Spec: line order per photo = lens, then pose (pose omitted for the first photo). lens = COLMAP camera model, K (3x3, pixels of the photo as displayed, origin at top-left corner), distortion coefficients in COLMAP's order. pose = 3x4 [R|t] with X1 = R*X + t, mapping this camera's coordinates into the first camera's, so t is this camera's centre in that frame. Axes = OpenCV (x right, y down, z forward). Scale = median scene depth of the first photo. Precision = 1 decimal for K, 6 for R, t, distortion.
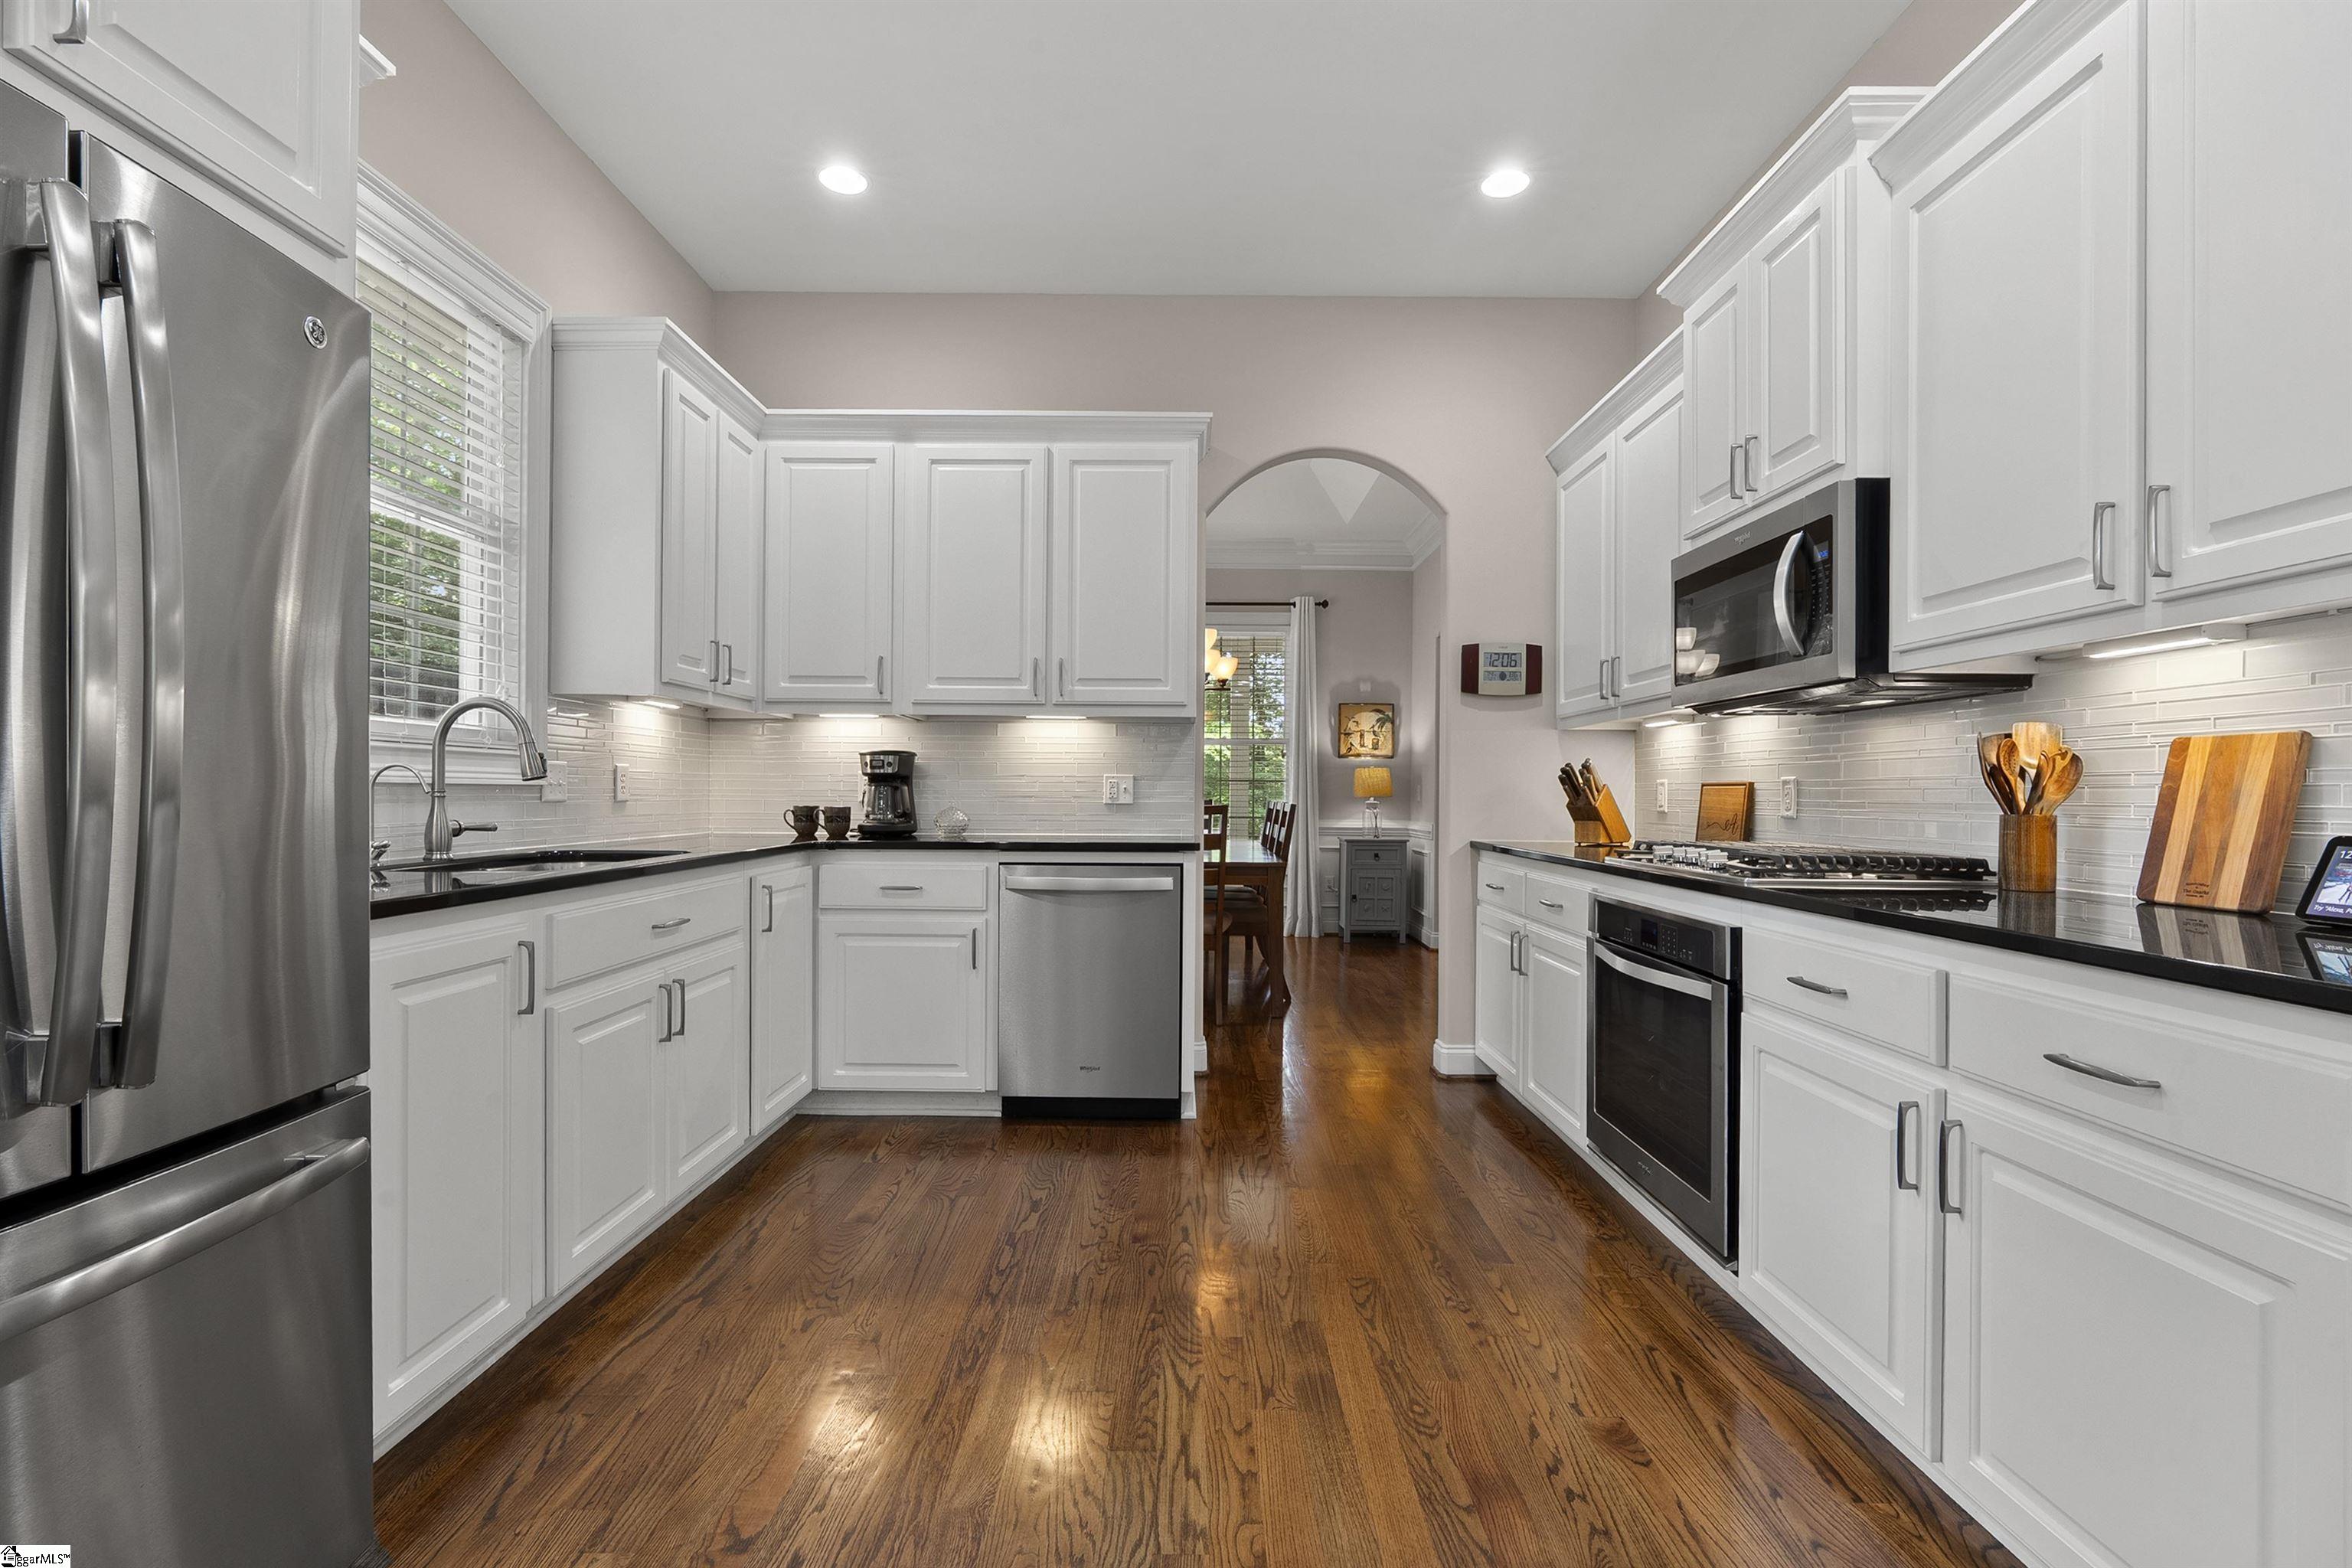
lens RADIAL K [[1055.3, 0, 1176.8], [0, 1055.3, 792.5], [0, 0, 1]] dist [-0.008349, 0.000075]
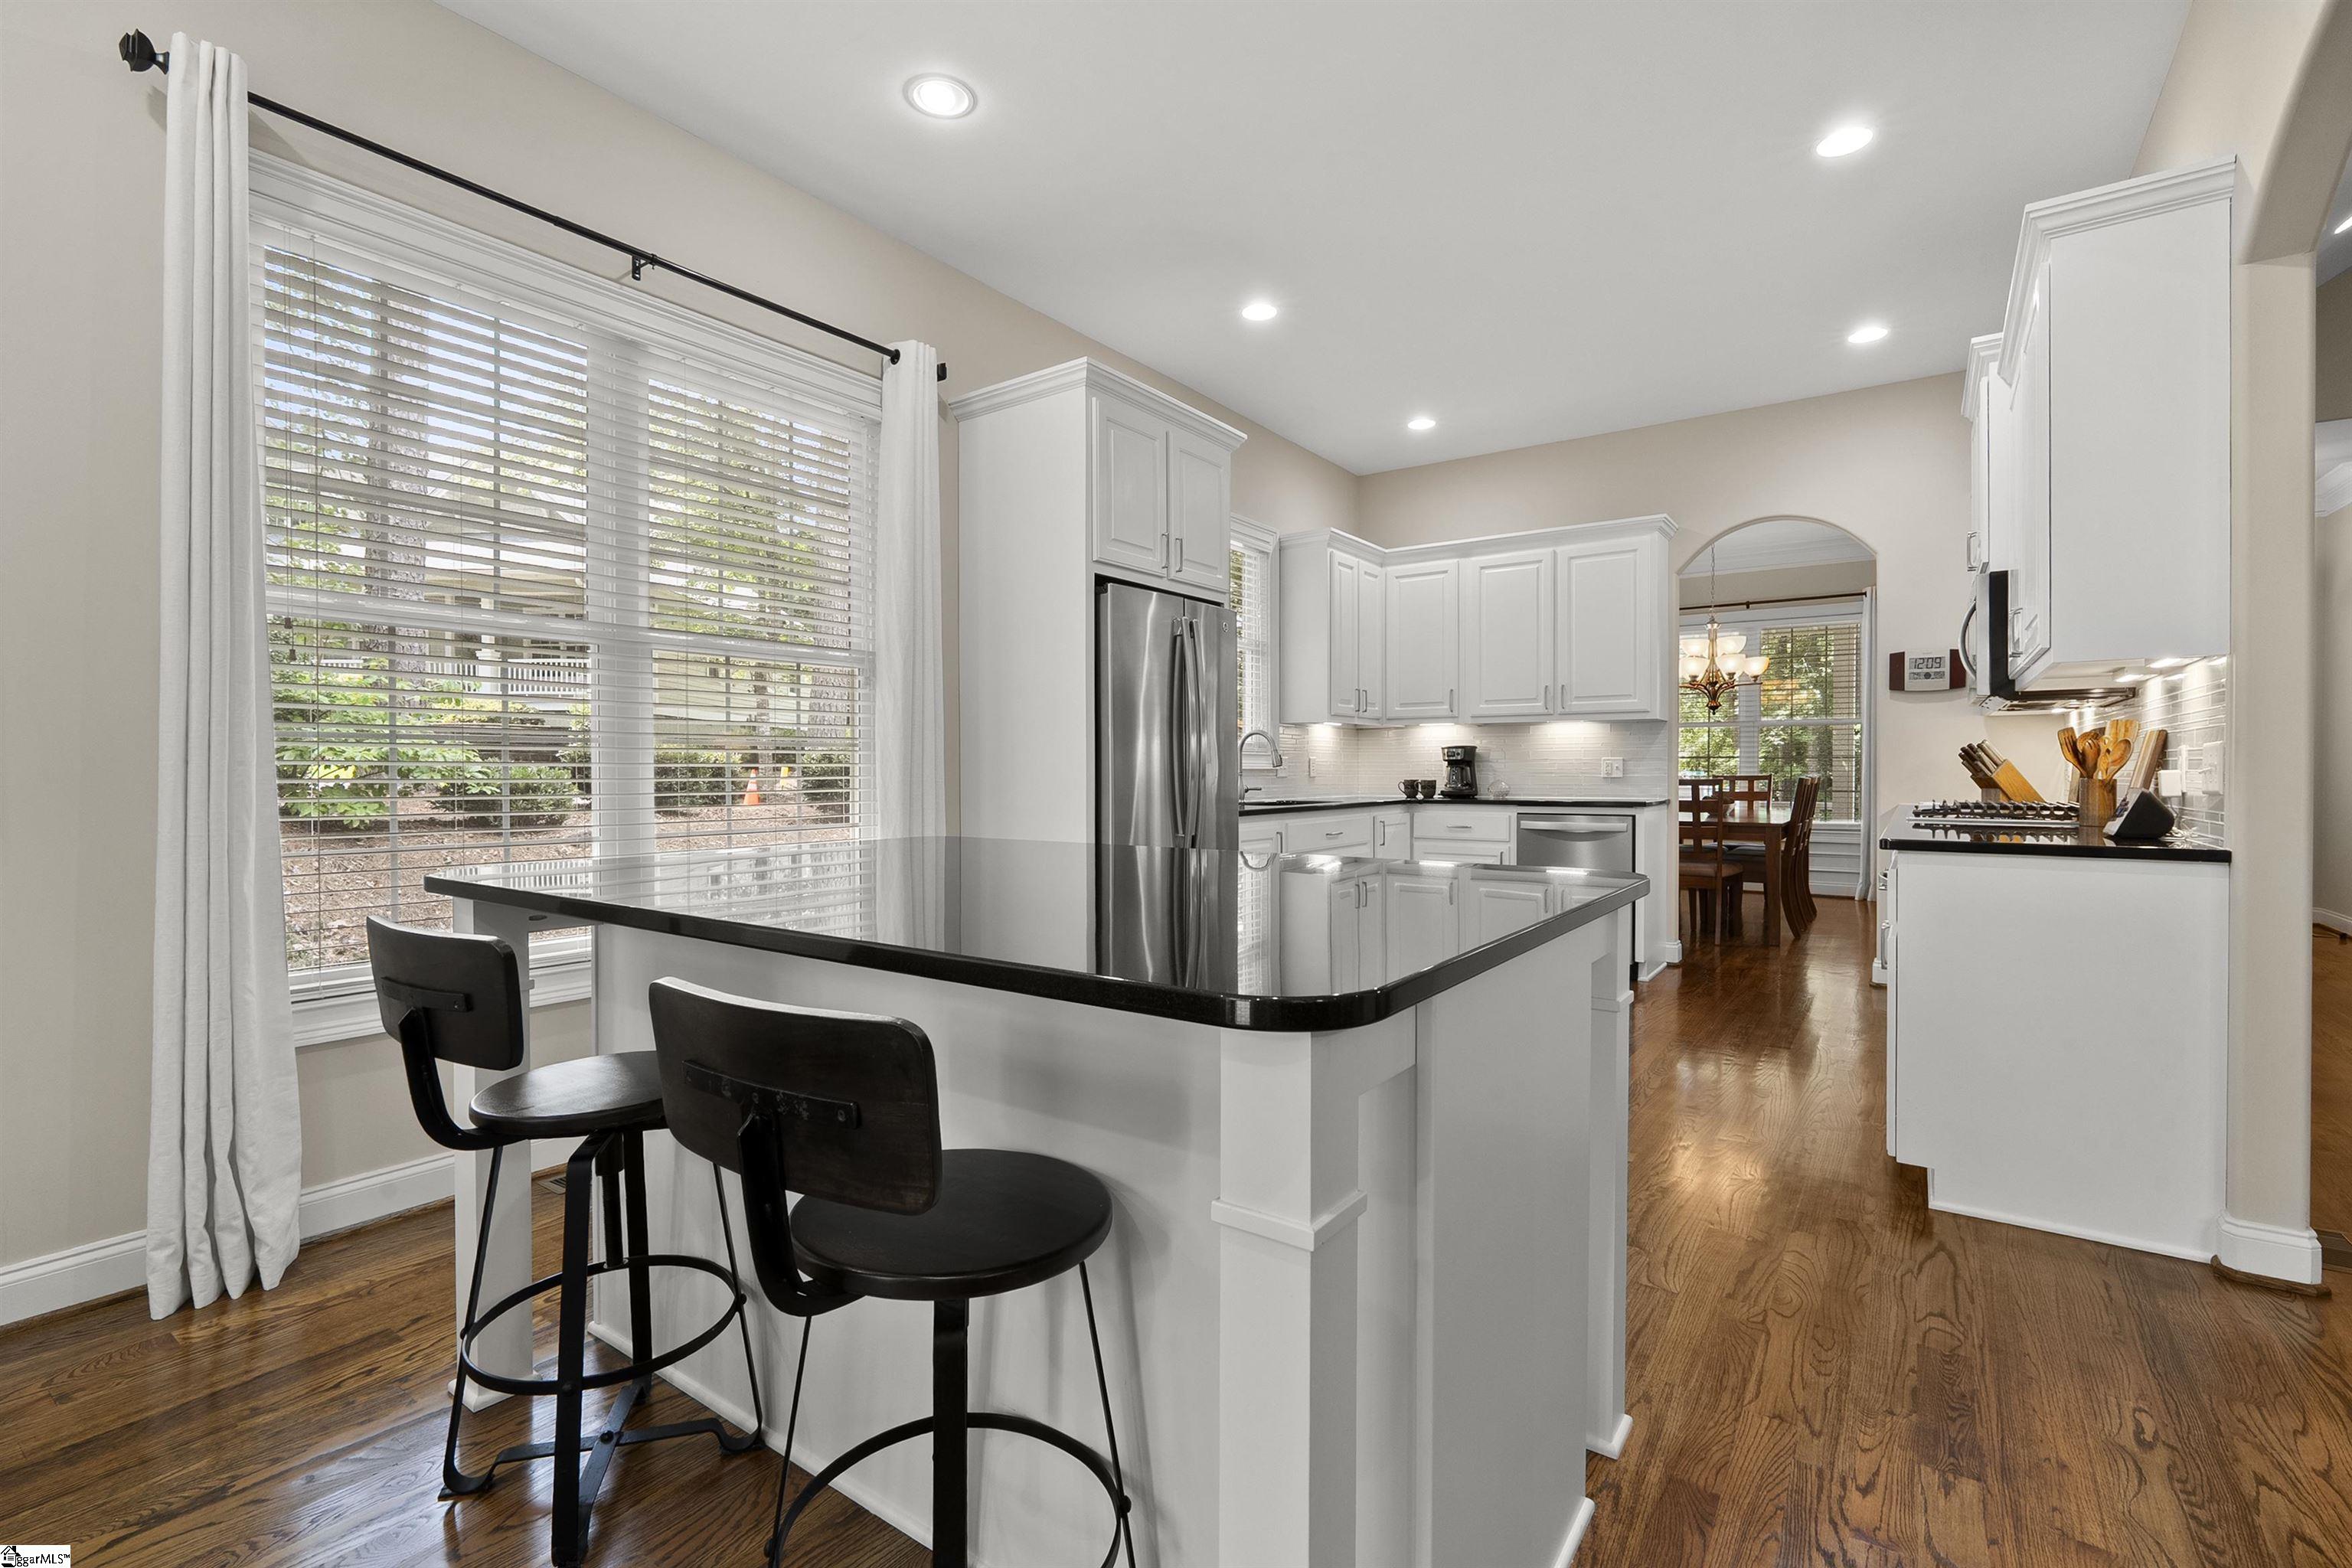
lens RADIAL K [[1055.3, 0, 1176.8], [0, 1055.3, 792.5], [0, 0, 1]] dist [-0.008349, 0.000075]
pose [[0.817447, 0.002487, -0.575999, 0.326049], [0.009127, 0.999809, 0.017269, 0.000931], [0.575932, -0.019374, 0.817268, -0.617515]]
